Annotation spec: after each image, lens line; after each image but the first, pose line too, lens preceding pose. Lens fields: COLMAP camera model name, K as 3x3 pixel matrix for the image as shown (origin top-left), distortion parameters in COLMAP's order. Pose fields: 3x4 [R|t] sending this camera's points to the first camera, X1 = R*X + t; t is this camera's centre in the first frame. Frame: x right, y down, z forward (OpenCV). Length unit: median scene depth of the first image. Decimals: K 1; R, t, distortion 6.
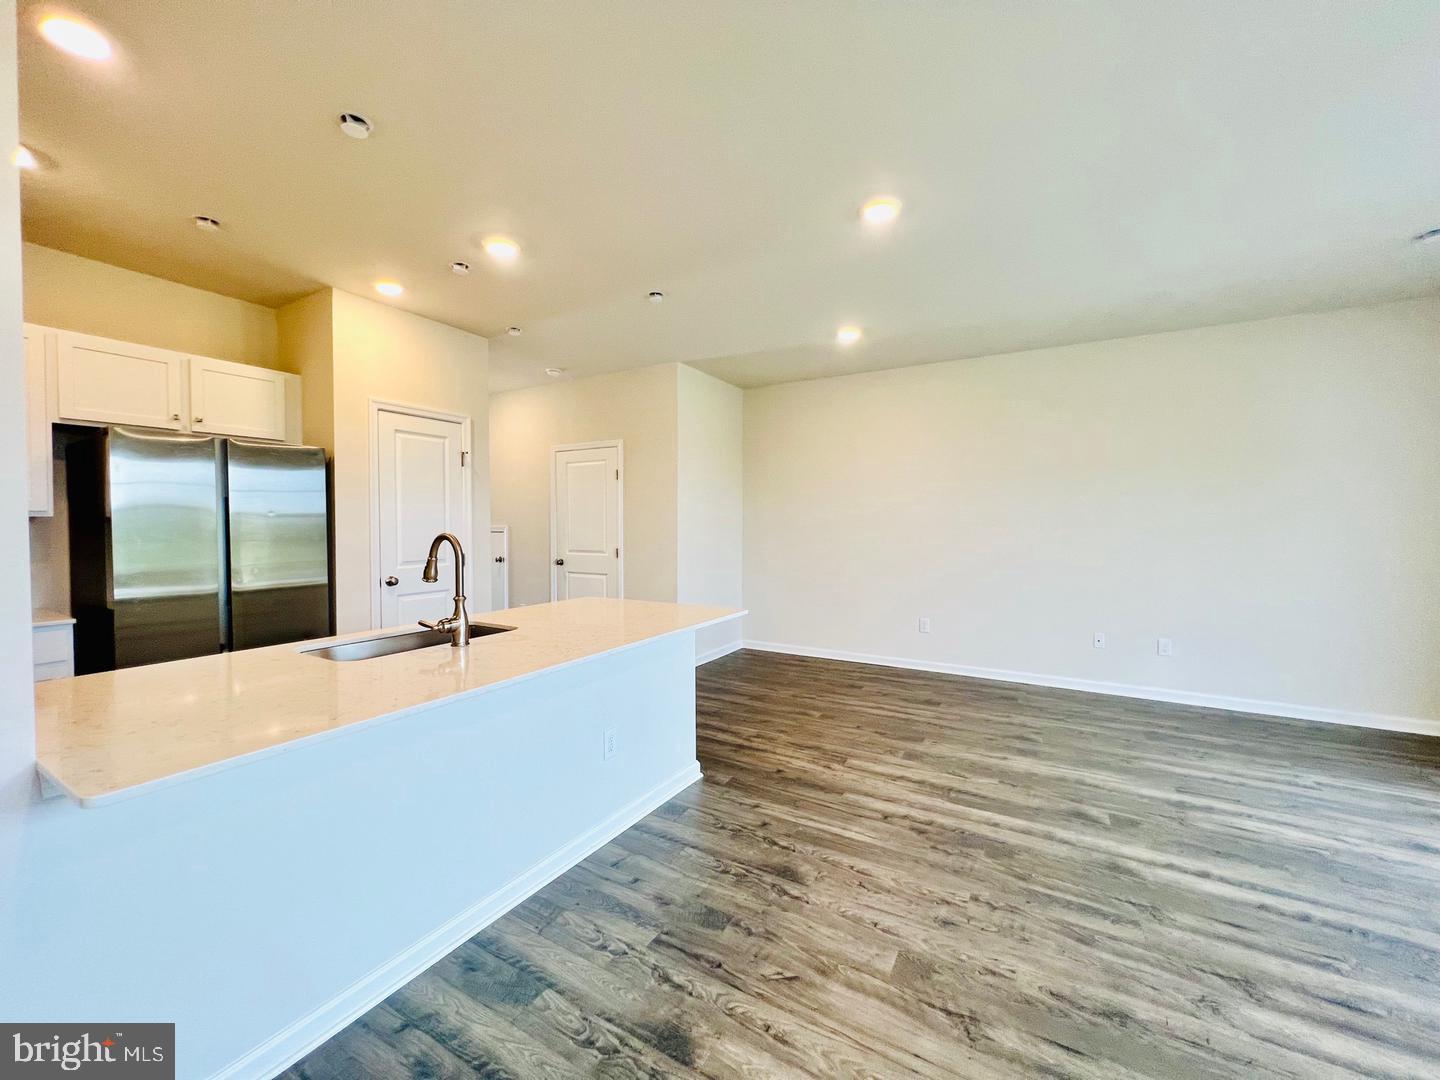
lens RADIAL K [[576.0, 0, 715.5], [0, 576.0, 534.8], [0, 0, 1]] dist [-0.000018, 0.000038]
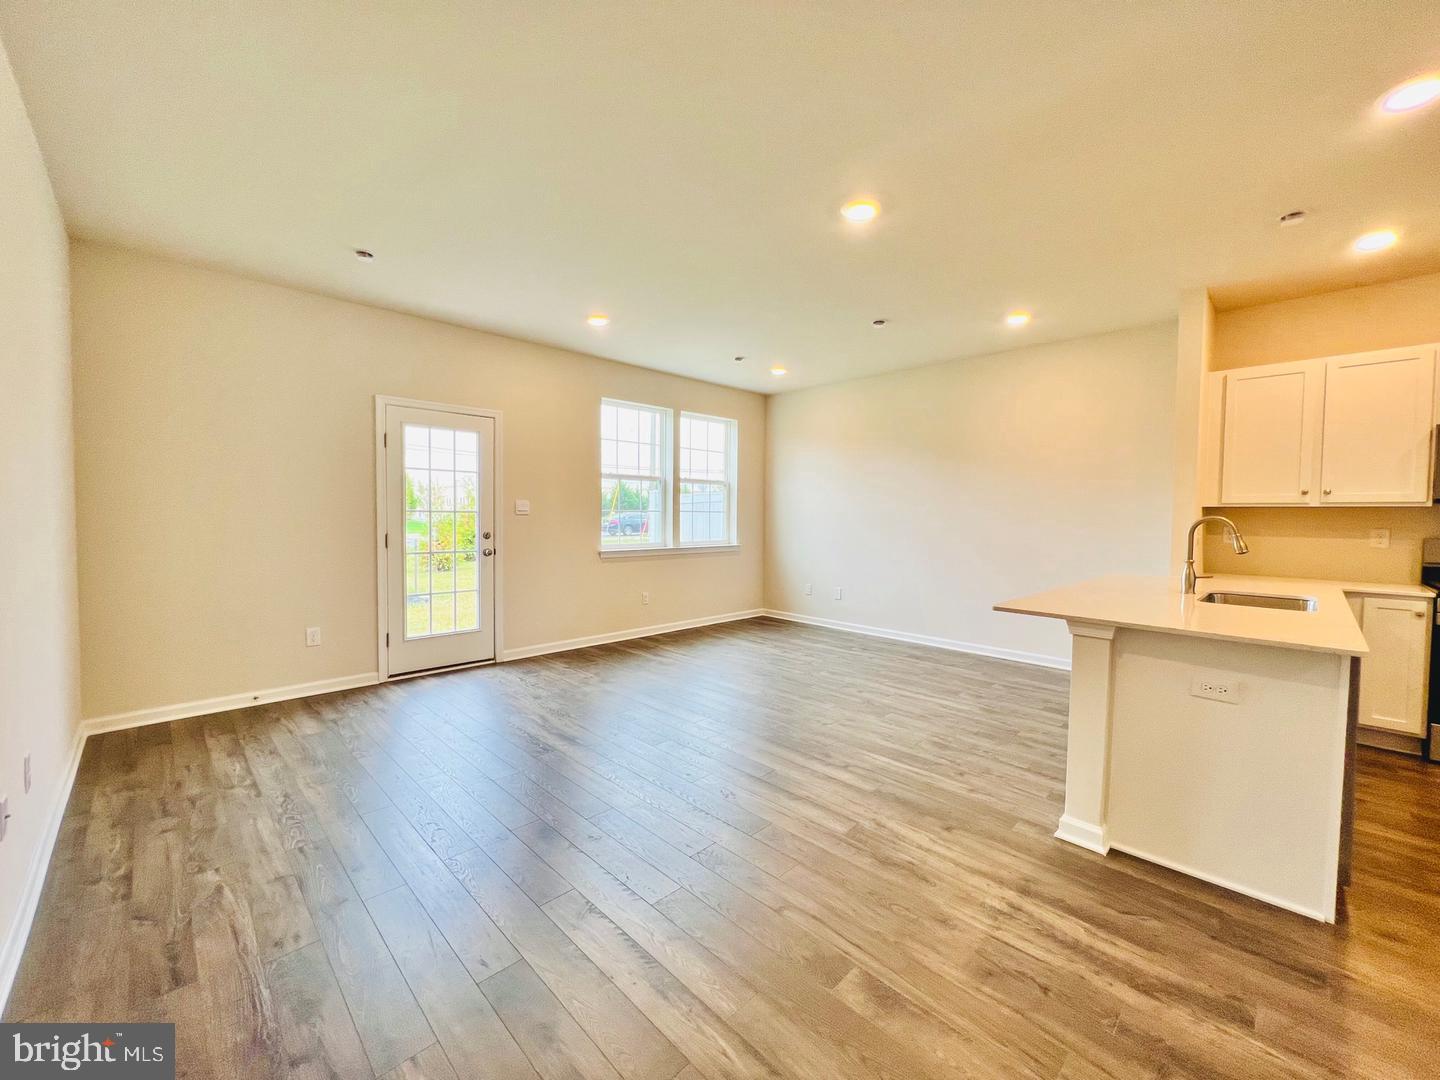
lens RADIAL K [[576.0, 0, 715.5], [0, 576.0, 534.8], [0, 0, 1]] dist [-0.000018, 0.000038]
pose [[-0.965263, -0.019604, 0.260545, 0.236973], [-0.004653, 0.998313, 0.057875, -0.023301], [-0.261240, 0.054652, -0.963726, 1.959150]]
